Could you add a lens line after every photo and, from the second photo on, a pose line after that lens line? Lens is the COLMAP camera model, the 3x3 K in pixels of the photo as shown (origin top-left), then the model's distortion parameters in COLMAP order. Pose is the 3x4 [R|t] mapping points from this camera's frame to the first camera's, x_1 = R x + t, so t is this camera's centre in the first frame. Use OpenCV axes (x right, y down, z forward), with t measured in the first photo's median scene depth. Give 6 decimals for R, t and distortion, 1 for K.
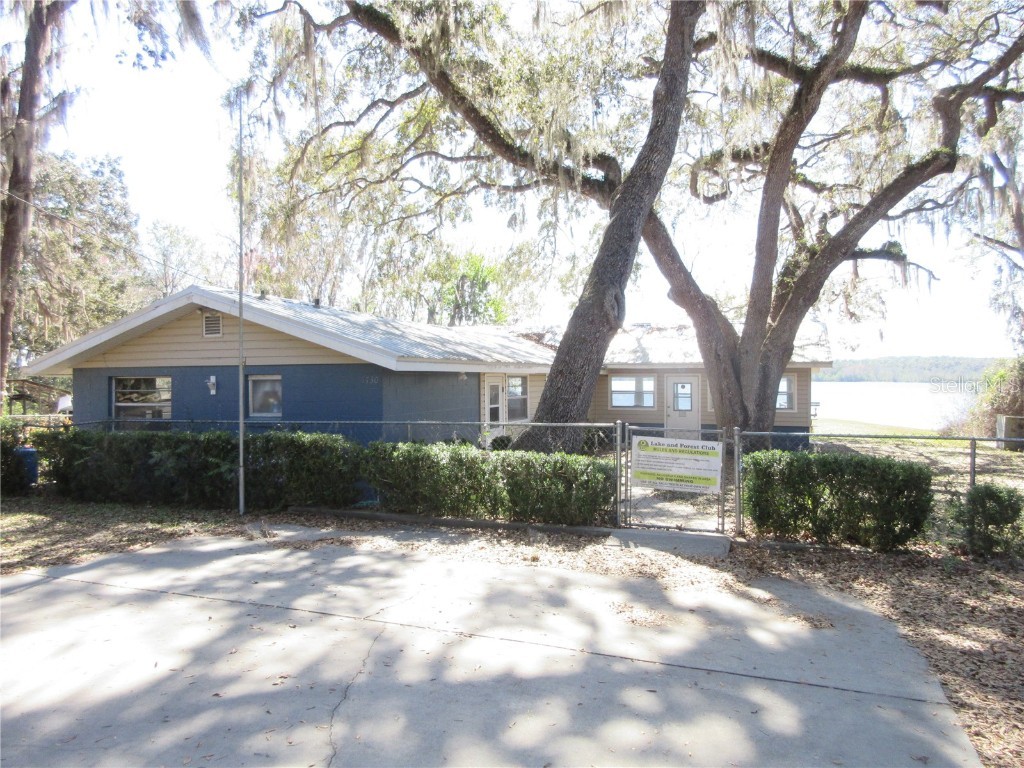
lens RADIAL K [[667.2, 0, 512.0], [0, 667.2, 384.0], [0, 0, 1]] dist [-0.002912, 0.003679]
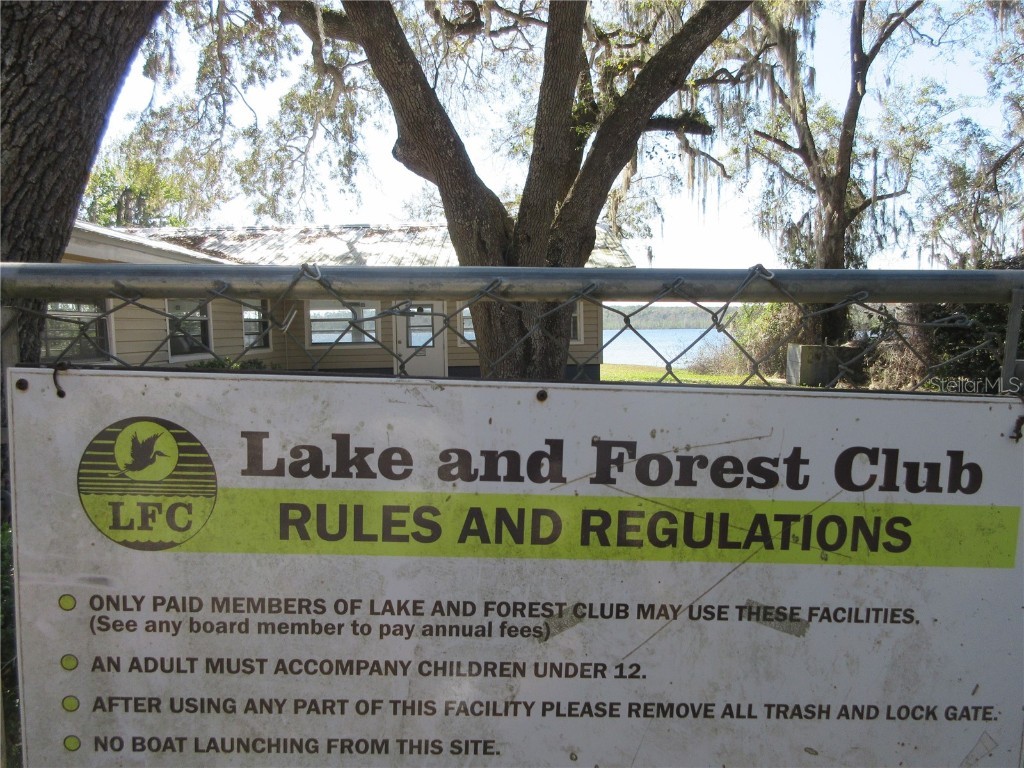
lens RADIAL K [[667.2, 0, 512.0], [0, 667.2, 384.0], [0, 0, 1]] dist [-0.002912, 0.003679]
pose [[0.919738, -0.039470, 0.390543, 0.079994], [0.011785, 0.997260, 0.073033, 0.029032], [-0.392355, -0.062568, 0.917683, 0.353081]]
